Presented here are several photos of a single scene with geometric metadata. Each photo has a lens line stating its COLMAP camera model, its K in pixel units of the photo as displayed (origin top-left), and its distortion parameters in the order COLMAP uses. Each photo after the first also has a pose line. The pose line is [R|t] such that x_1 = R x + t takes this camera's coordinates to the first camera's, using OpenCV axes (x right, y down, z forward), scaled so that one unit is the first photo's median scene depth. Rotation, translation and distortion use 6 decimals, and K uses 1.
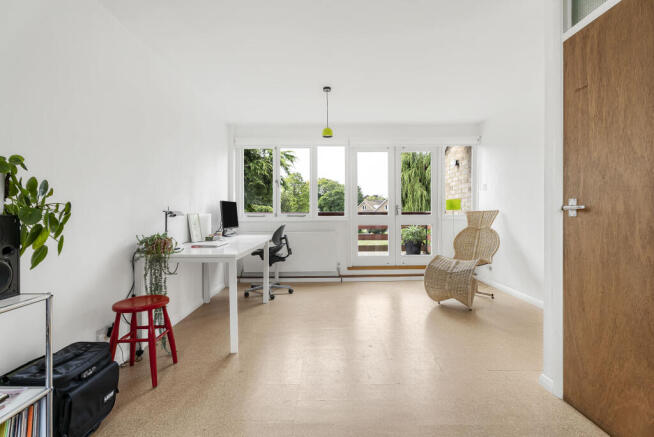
lens RADIAL K [[294.1, 0, 331.7], [0, 294.1, 216.1], [0, 0, 1]] dist [0.002171, 0.000792]
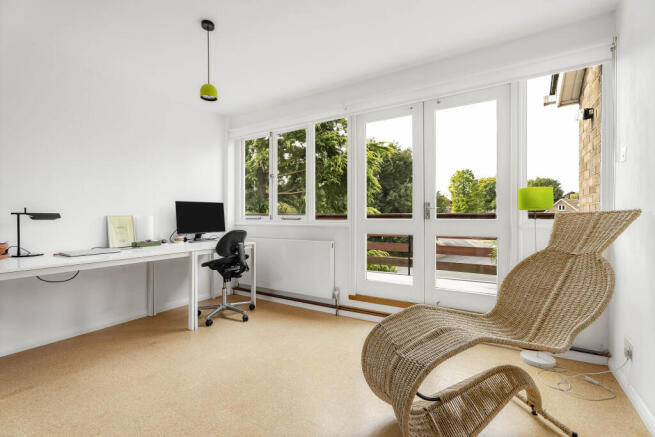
lens RADIAL K [[294.5, 0, 326.5], [0, 294.5, 216.2], [0, 0, 1]] dist [0.002171, 0.000792]
pose [[0.836080, 0.004429, -0.548589, 0.385965], [-0.006804, 0.999974, -0.002296, -0.006920], [0.548565, 0.005652, 0.836089, 0.403481]]
